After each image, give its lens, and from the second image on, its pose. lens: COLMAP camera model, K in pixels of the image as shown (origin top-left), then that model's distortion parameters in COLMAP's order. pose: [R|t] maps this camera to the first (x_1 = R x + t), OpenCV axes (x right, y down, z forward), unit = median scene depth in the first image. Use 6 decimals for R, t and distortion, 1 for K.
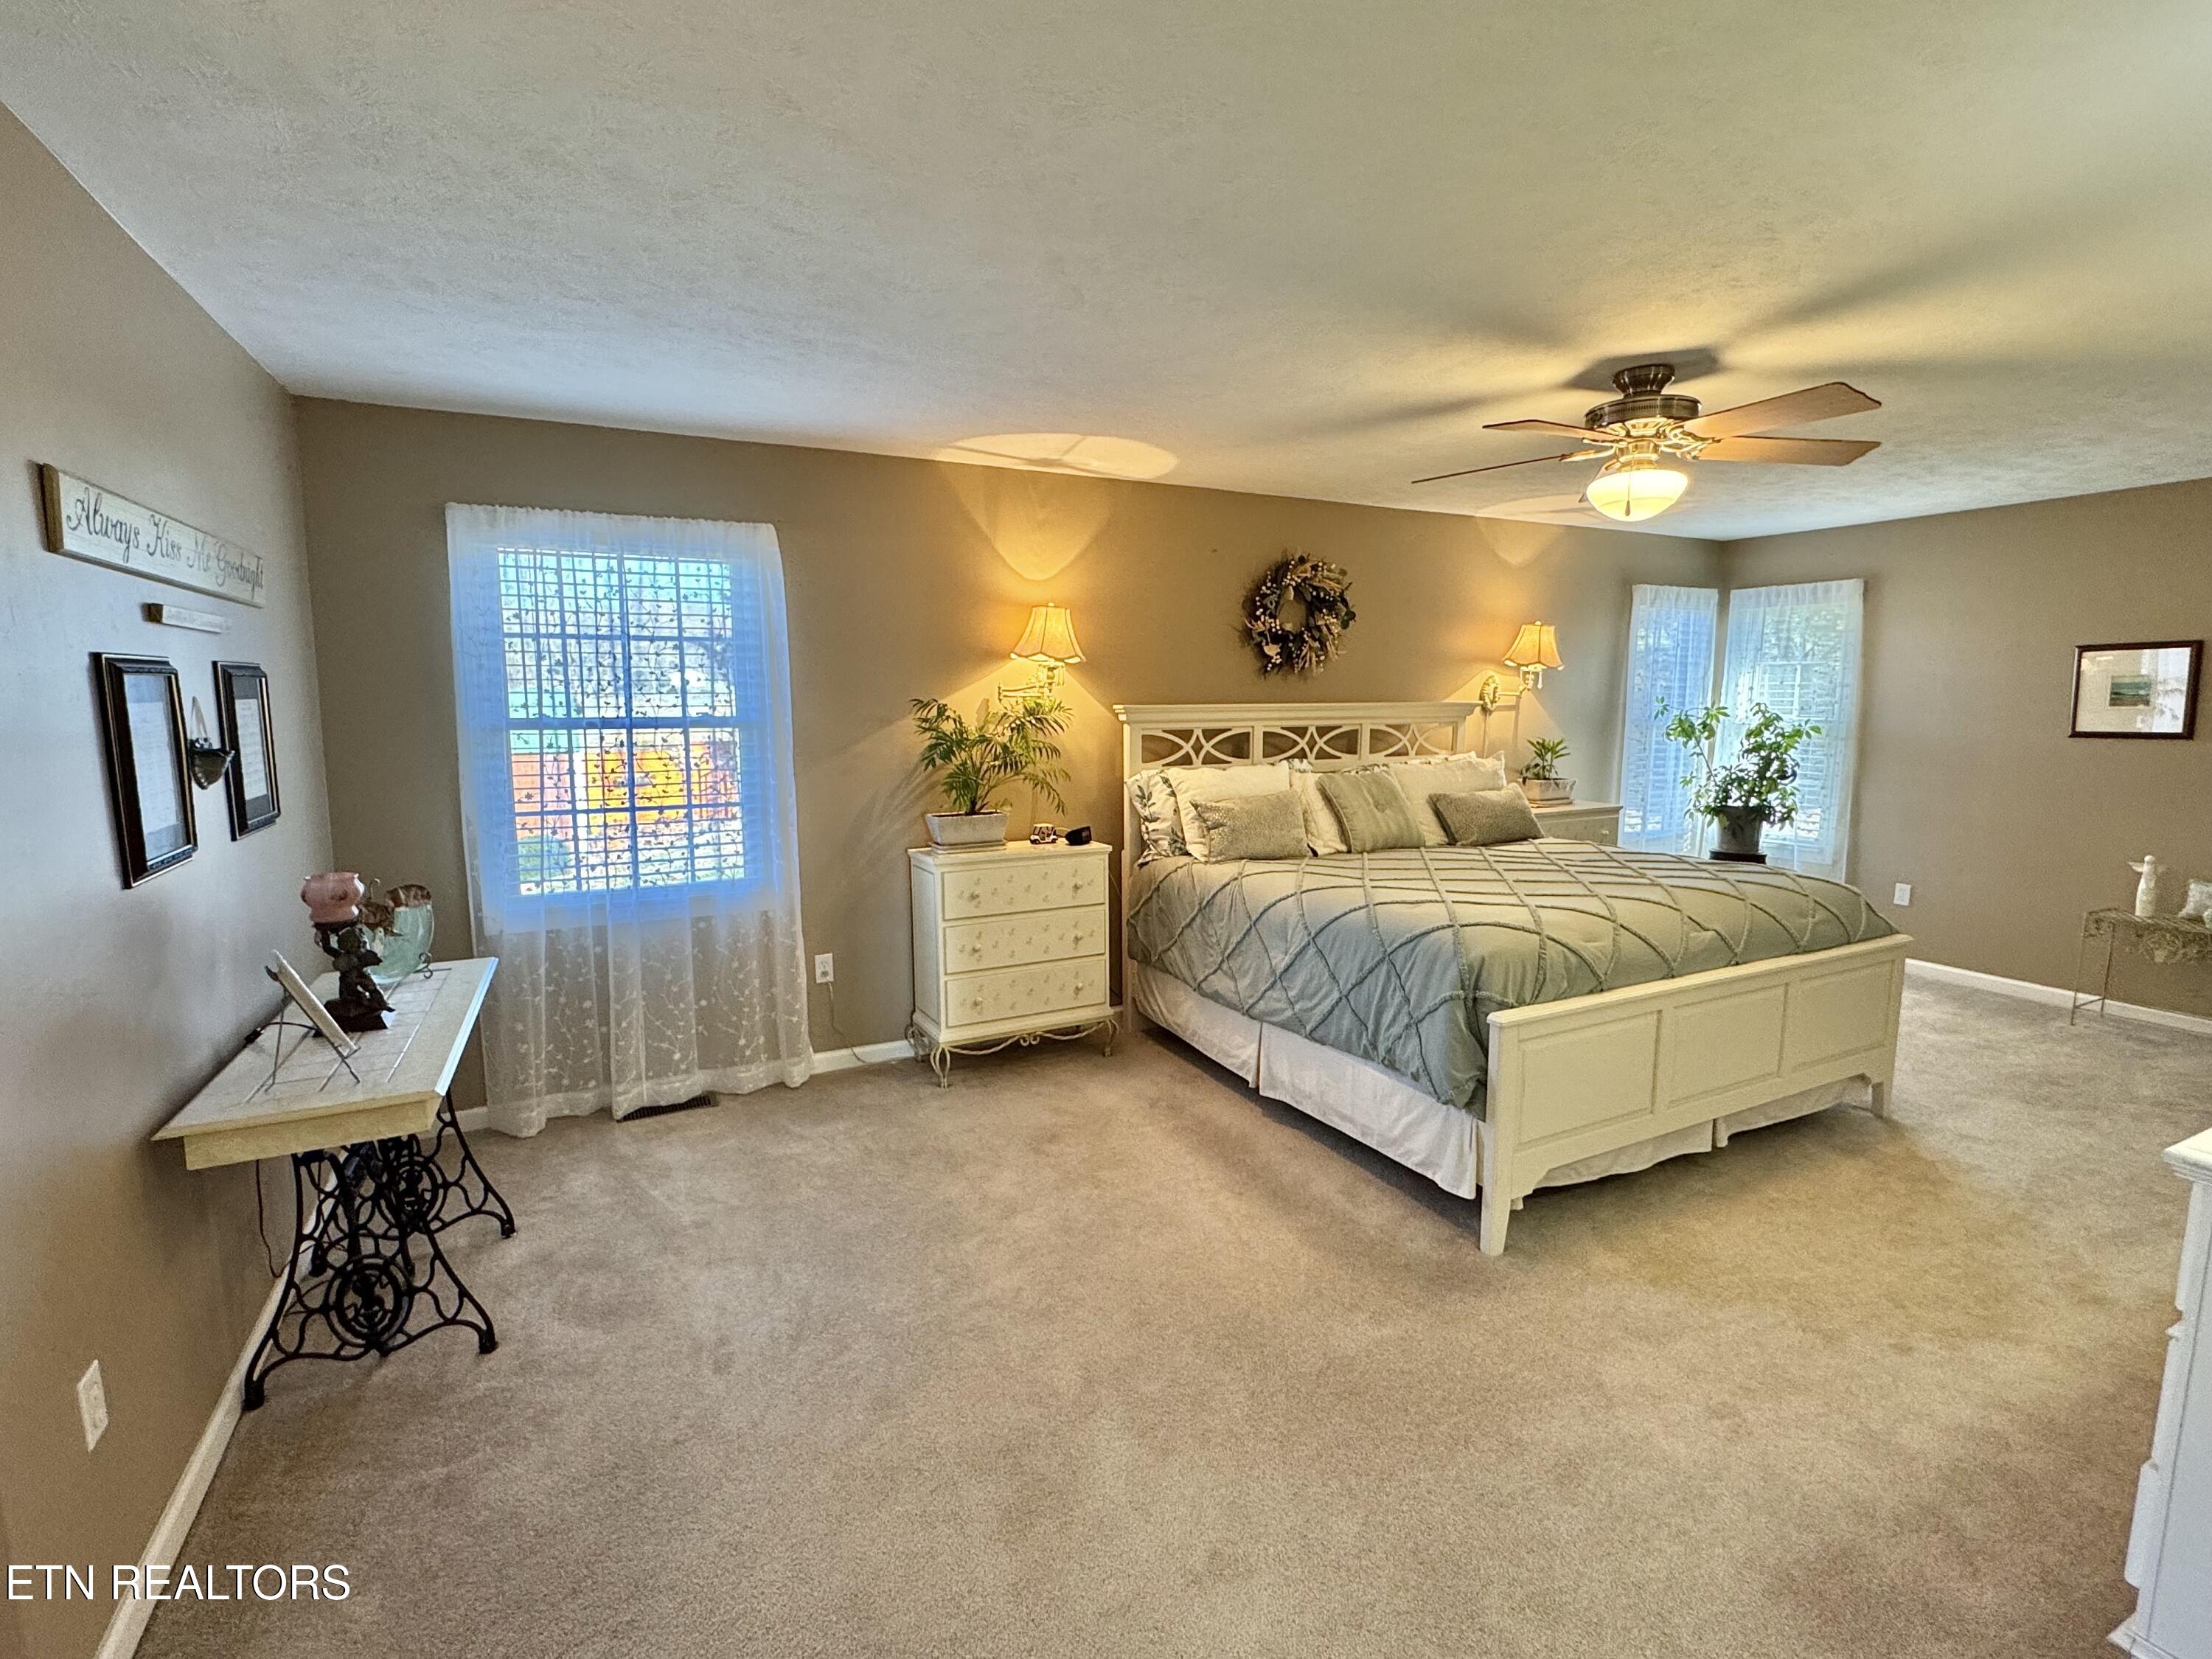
lens RADIAL K [[1034.1, 0, 1116.8], [0, 1034.1, 834.9], [0, 0, 1]] dist [-0.002635, -0.000561]
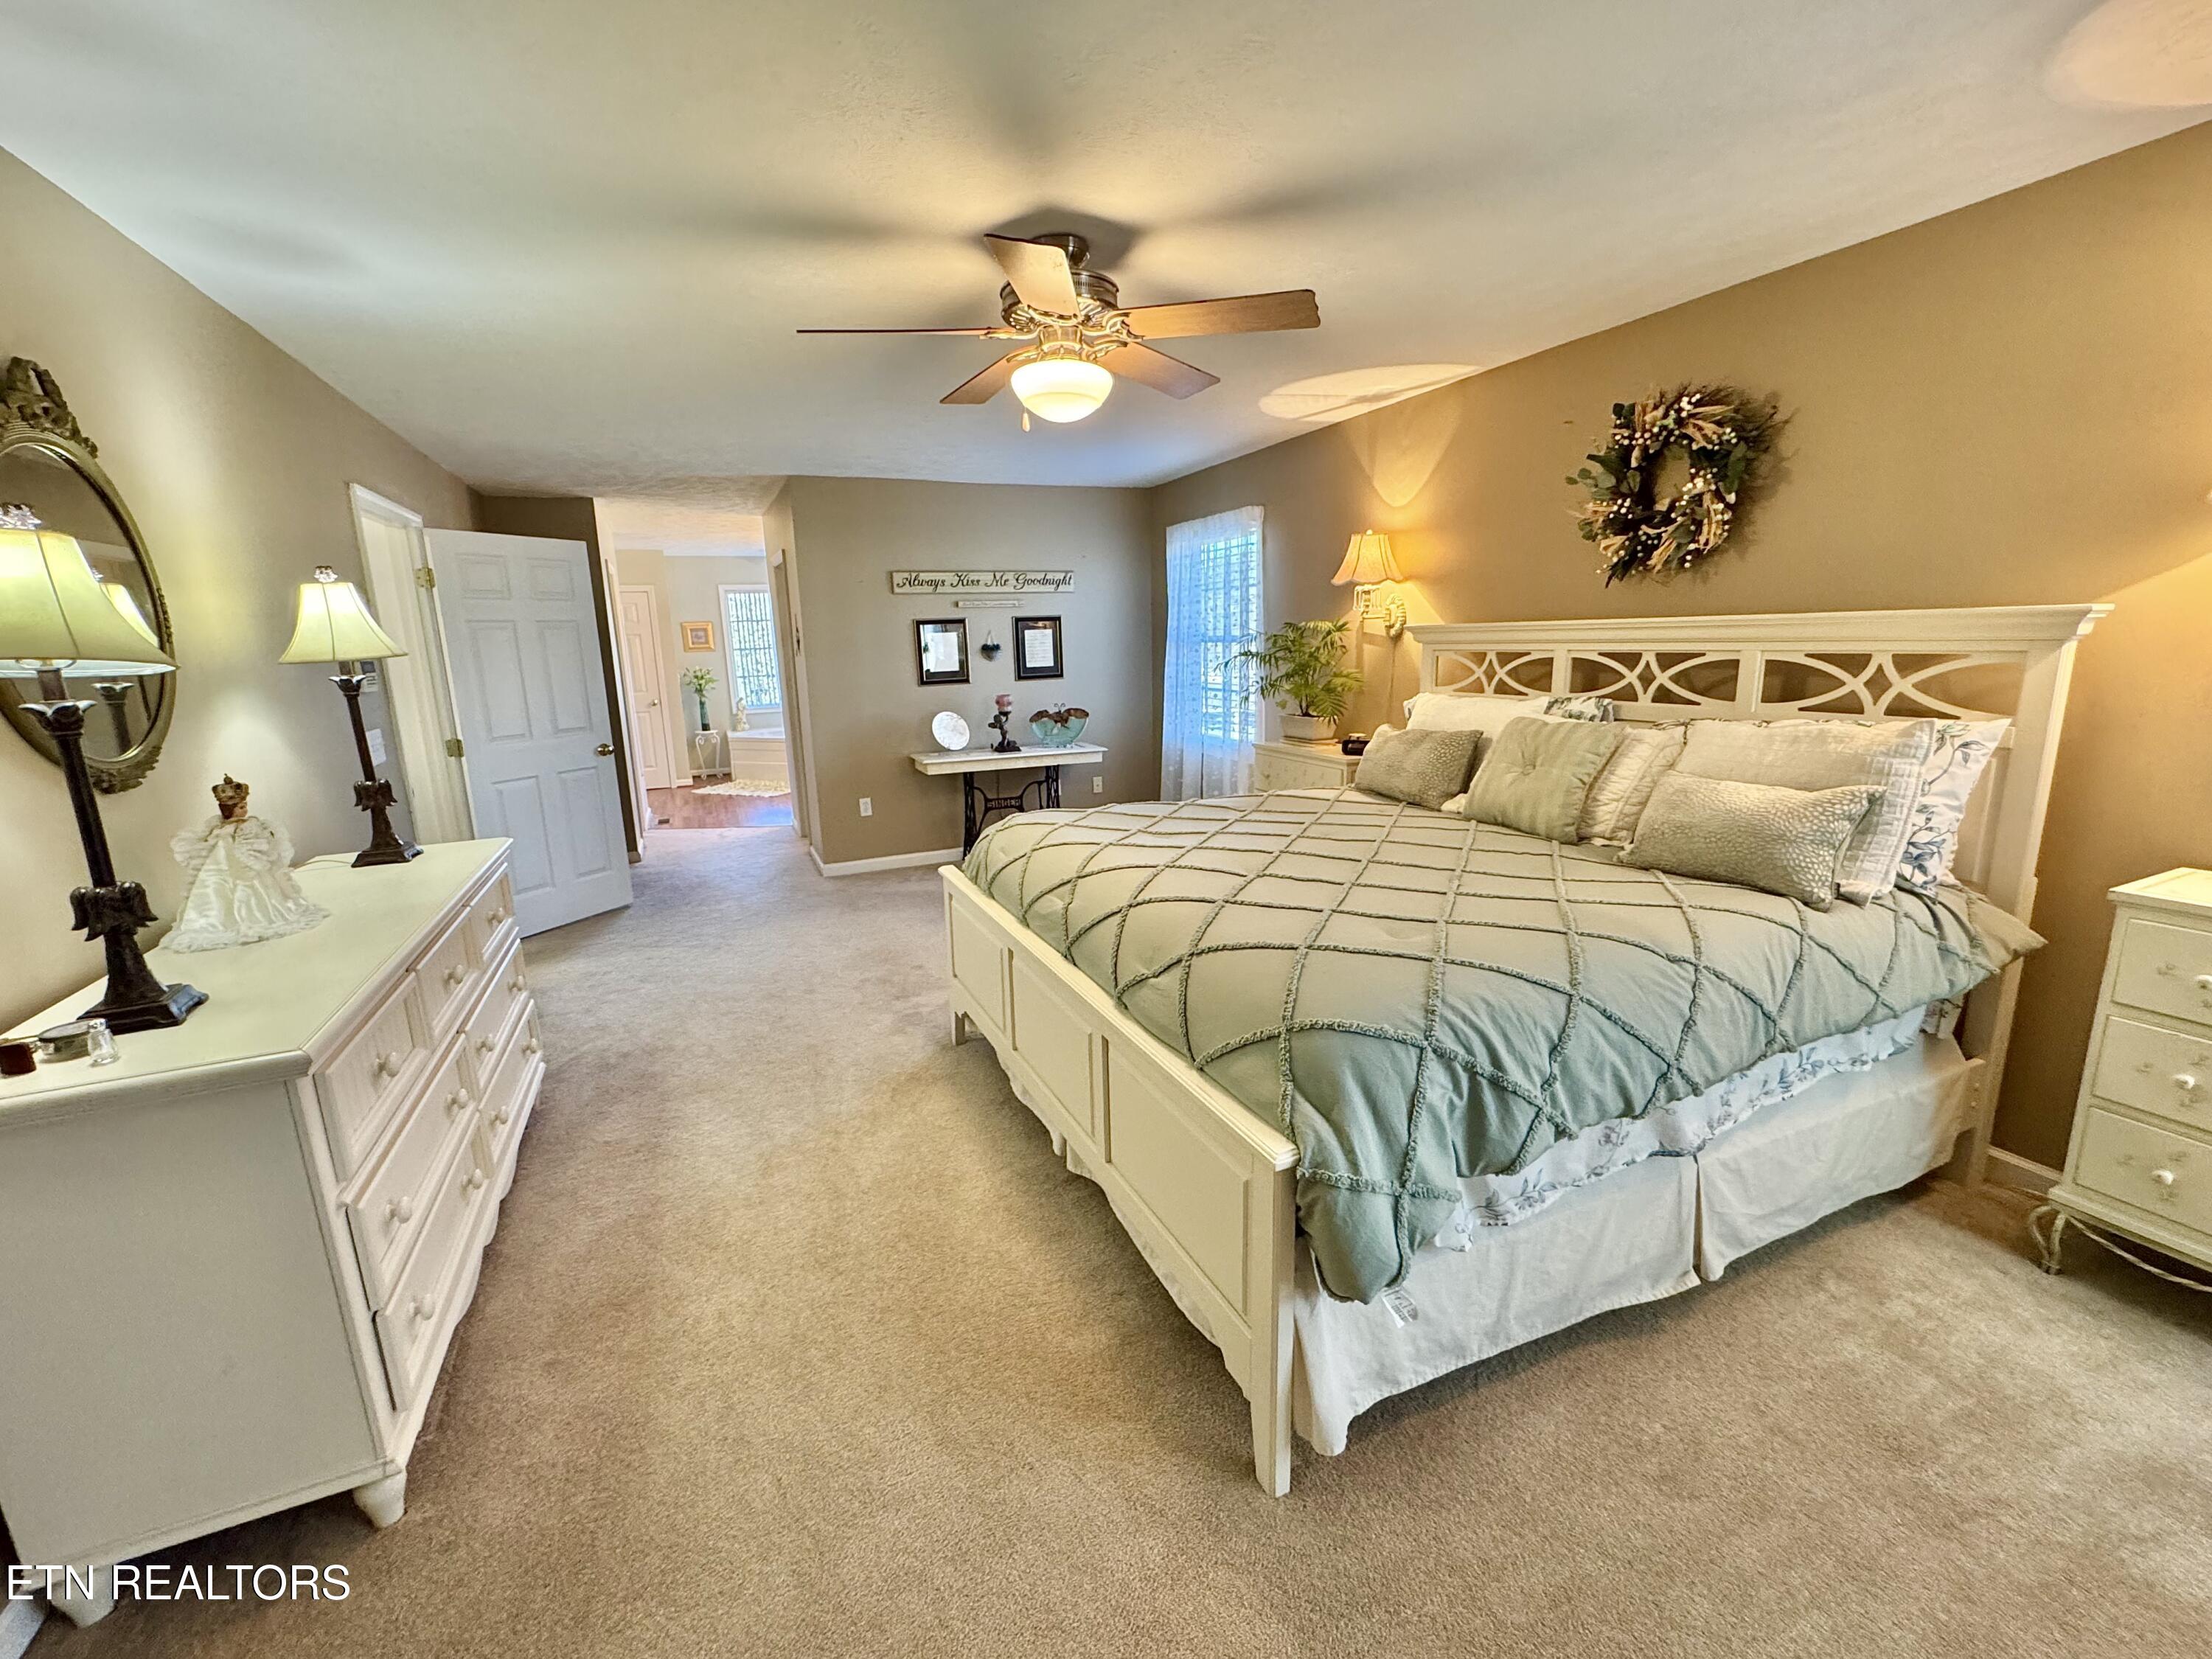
lens RADIAL K [[922.1, 0, 1106.0], [0, 922.1, 829.5], [0, 0, 1]] dist [-0.002241, 0.000111]
pose [[-0.063991, 0.213871, -0.974764, 0.820878], [-0.109152, 0.969405, 0.219861, -0.086535], [0.991963, 0.120467, -0.038689, 0.685248]]
